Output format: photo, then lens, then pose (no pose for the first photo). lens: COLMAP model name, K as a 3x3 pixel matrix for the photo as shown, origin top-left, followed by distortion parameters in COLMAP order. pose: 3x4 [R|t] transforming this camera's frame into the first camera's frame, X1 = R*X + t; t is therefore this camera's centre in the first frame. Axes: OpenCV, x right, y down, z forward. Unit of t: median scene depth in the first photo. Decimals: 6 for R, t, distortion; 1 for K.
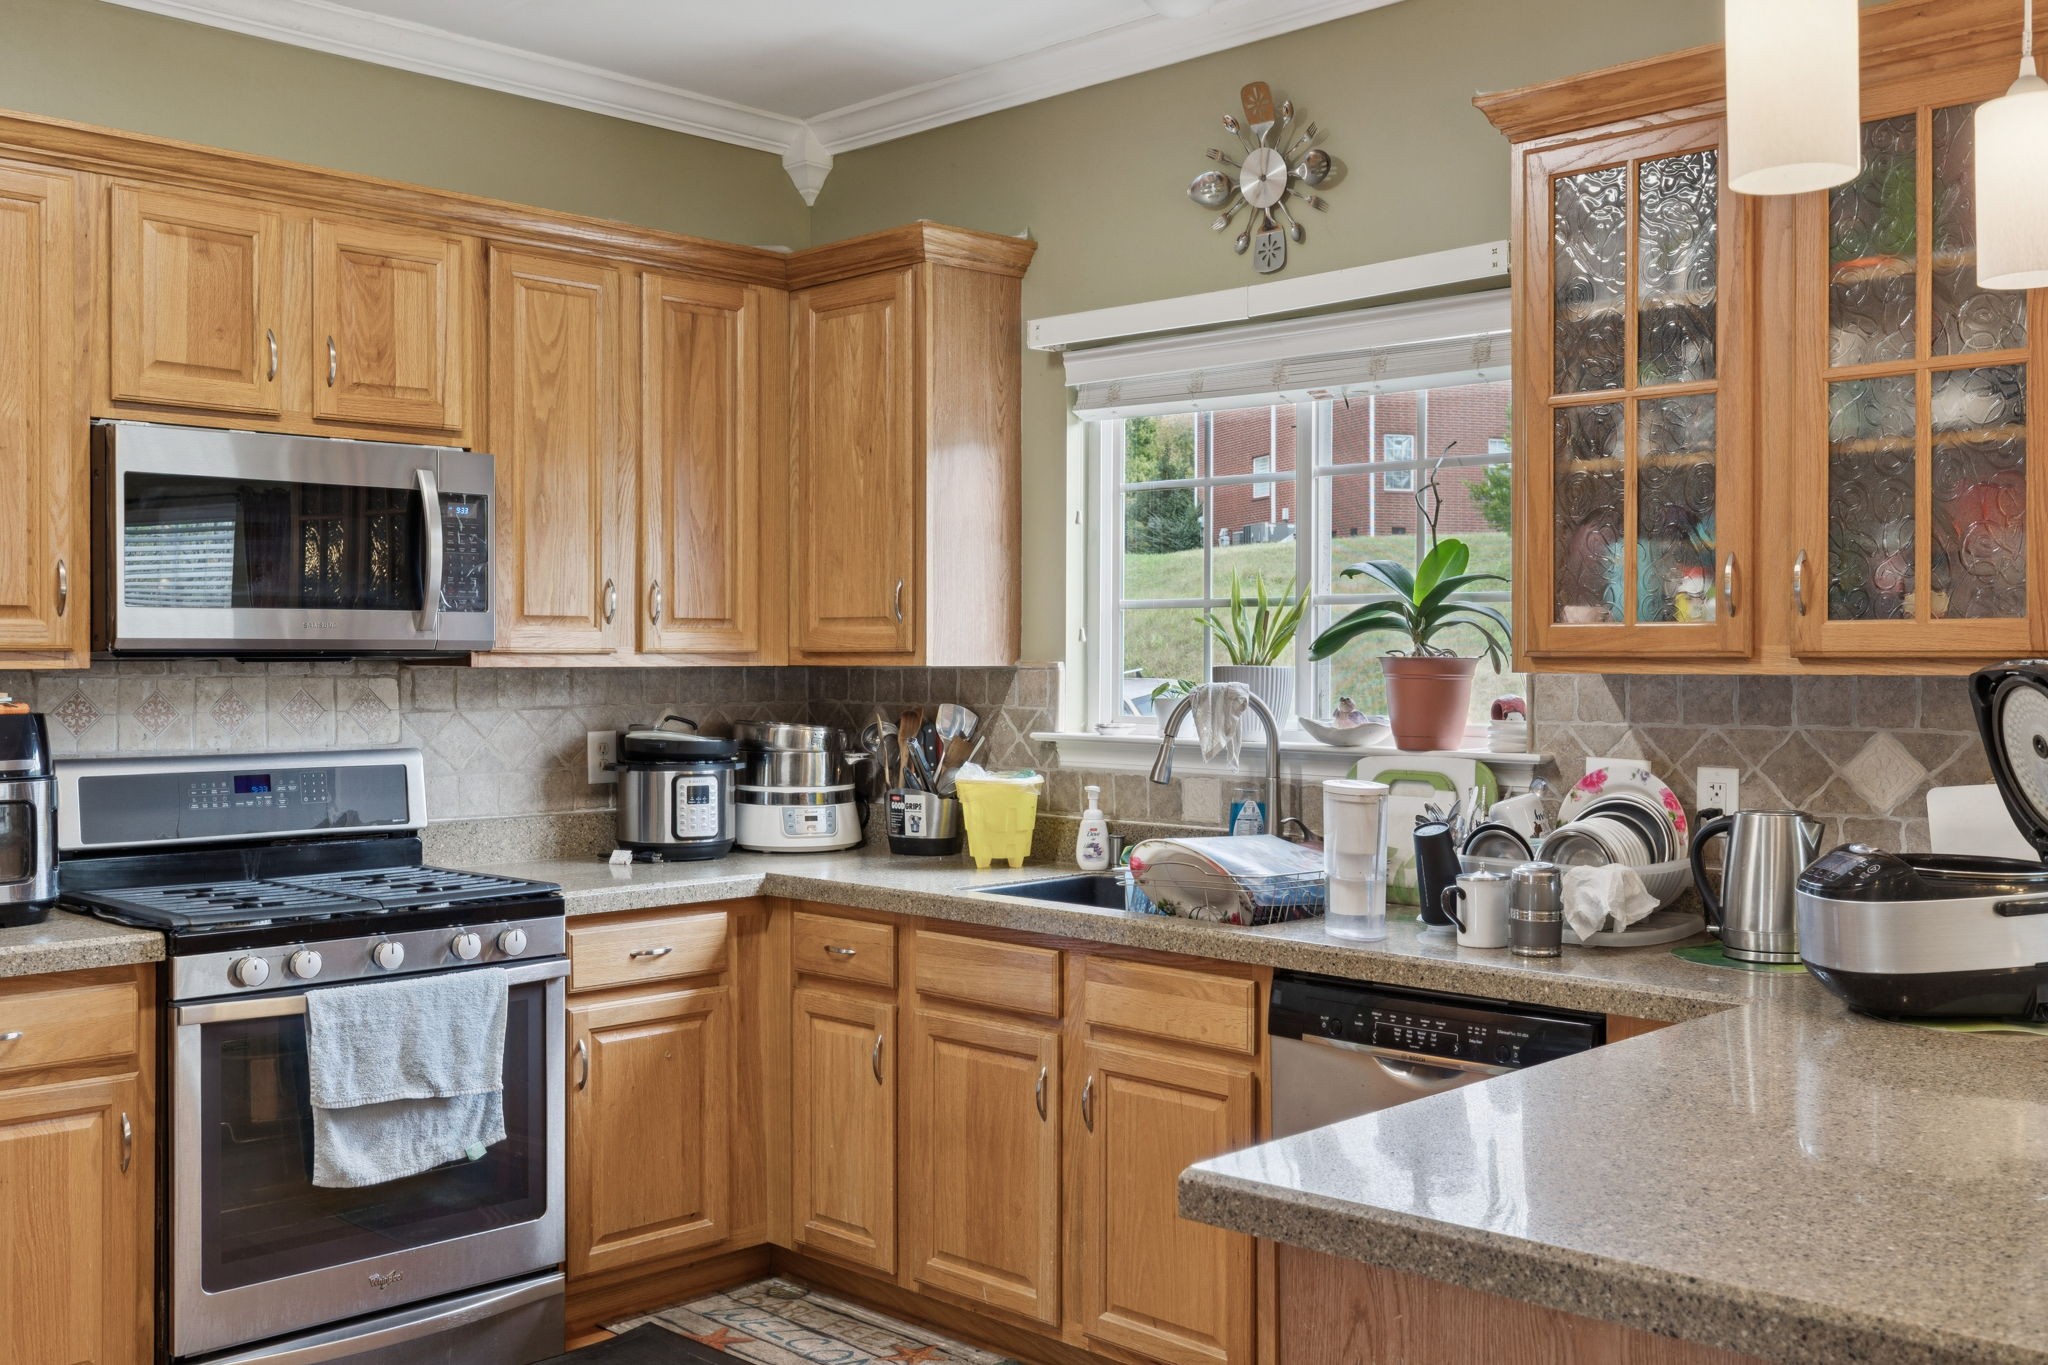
lens RADIAL K [[1958.7, 0, 999.5], [0, 1958.7, 651.0], [0, 0, 1]] dist [0.000034, 0.007873]
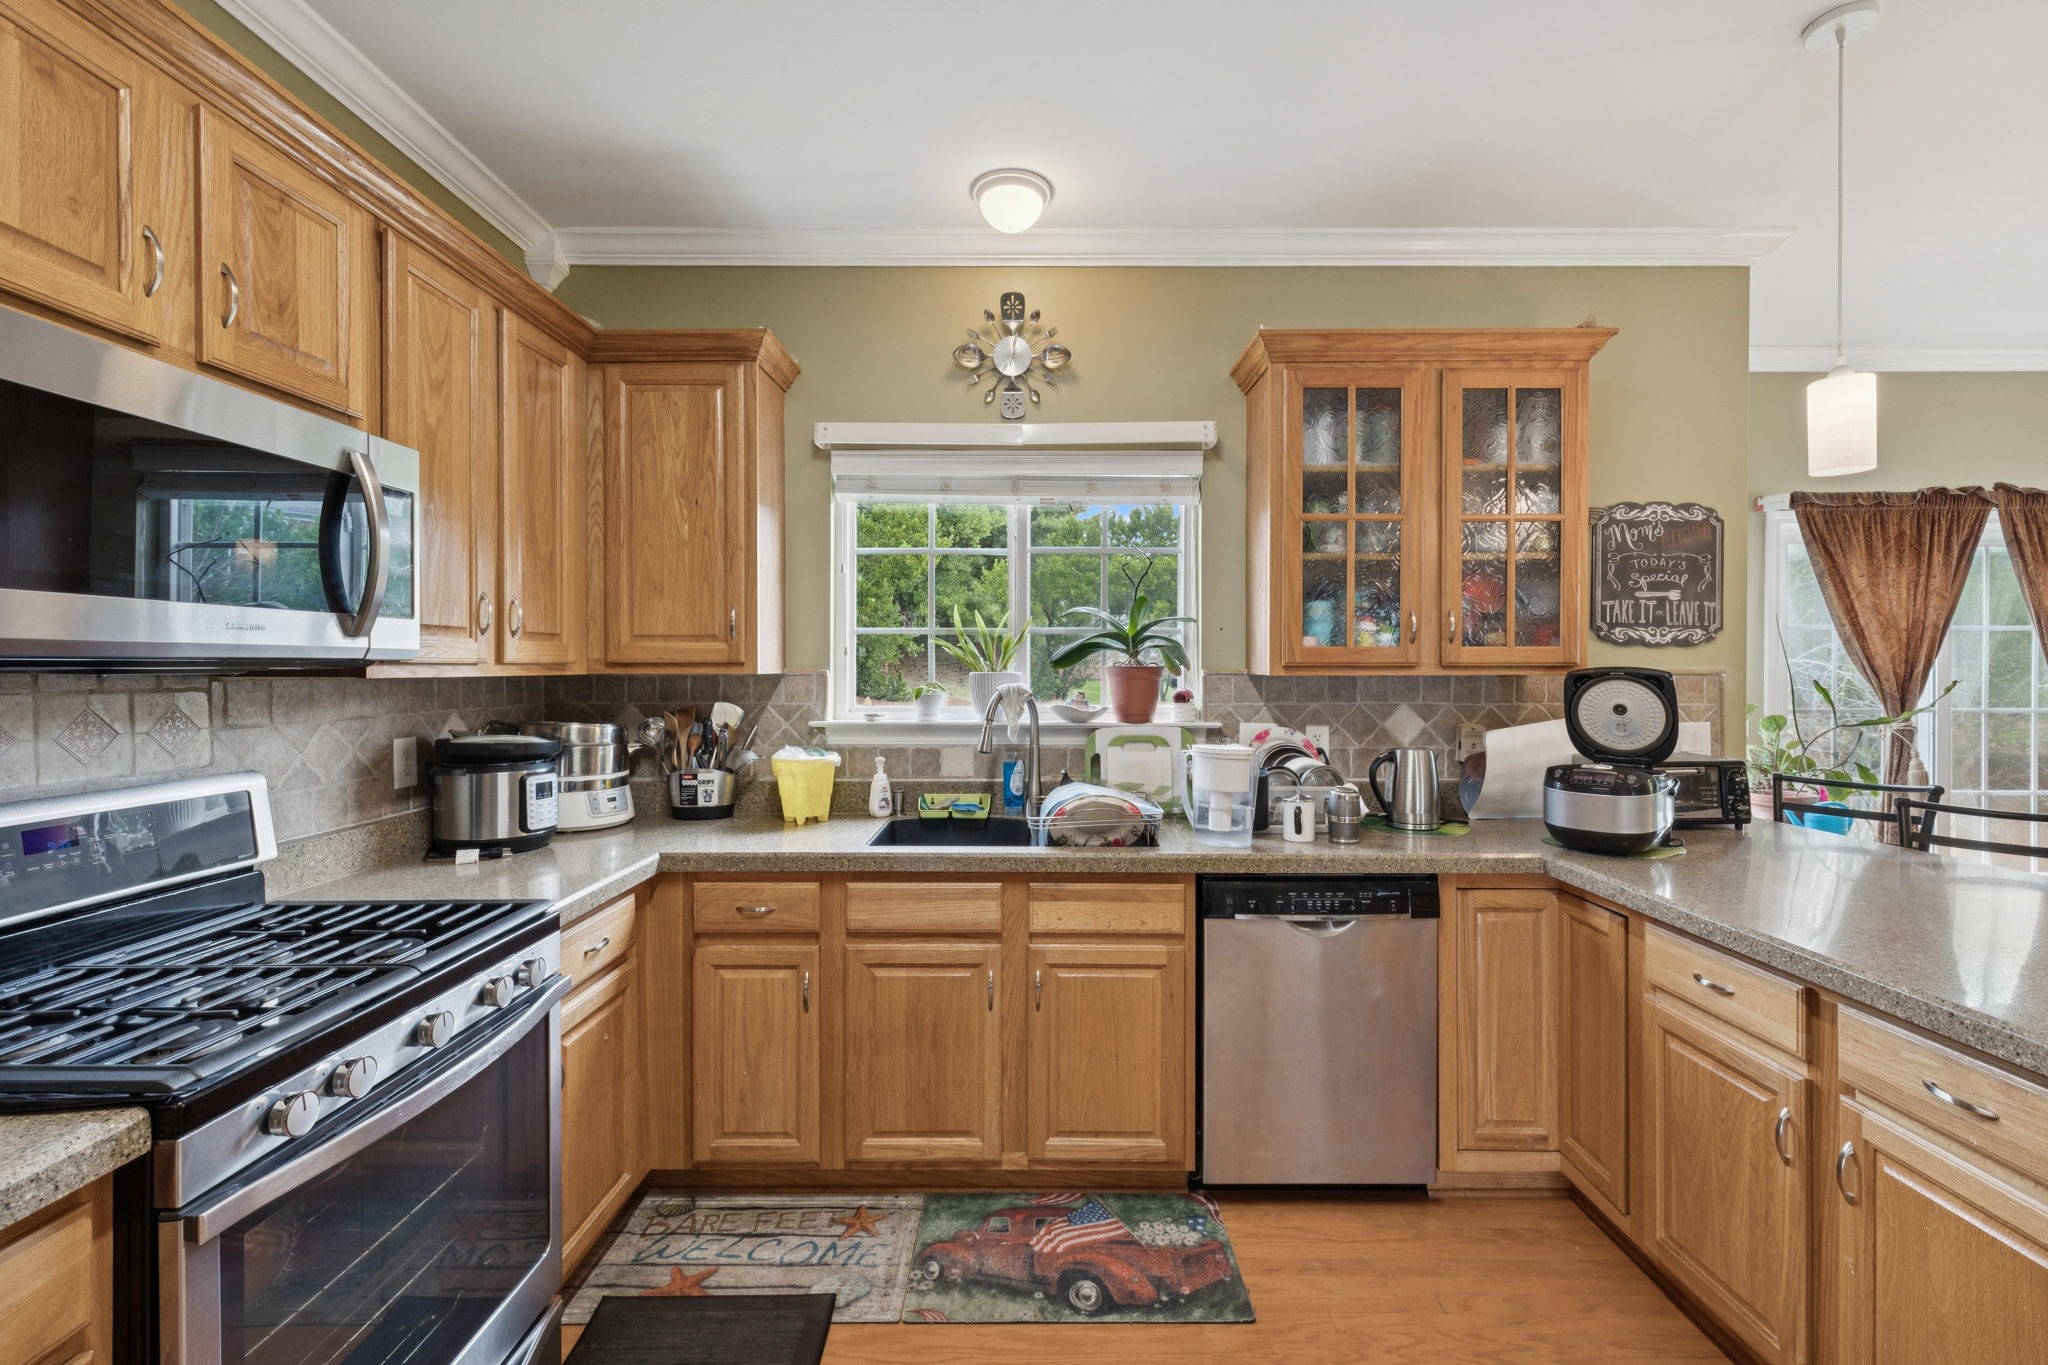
lens RADIAL K [[892.0, 0, 1026.2], [0, 892.0, 666.1], [0, 0, 1]] dist [0.004440, -0.000330]
pose [[0.709657, -0.000417, 0.704547, -0.333694], [-0.000579, 0.999999, 0.001176, 0.001795], [-0.704547, -0.001242, 0.709656, 0.465706]]
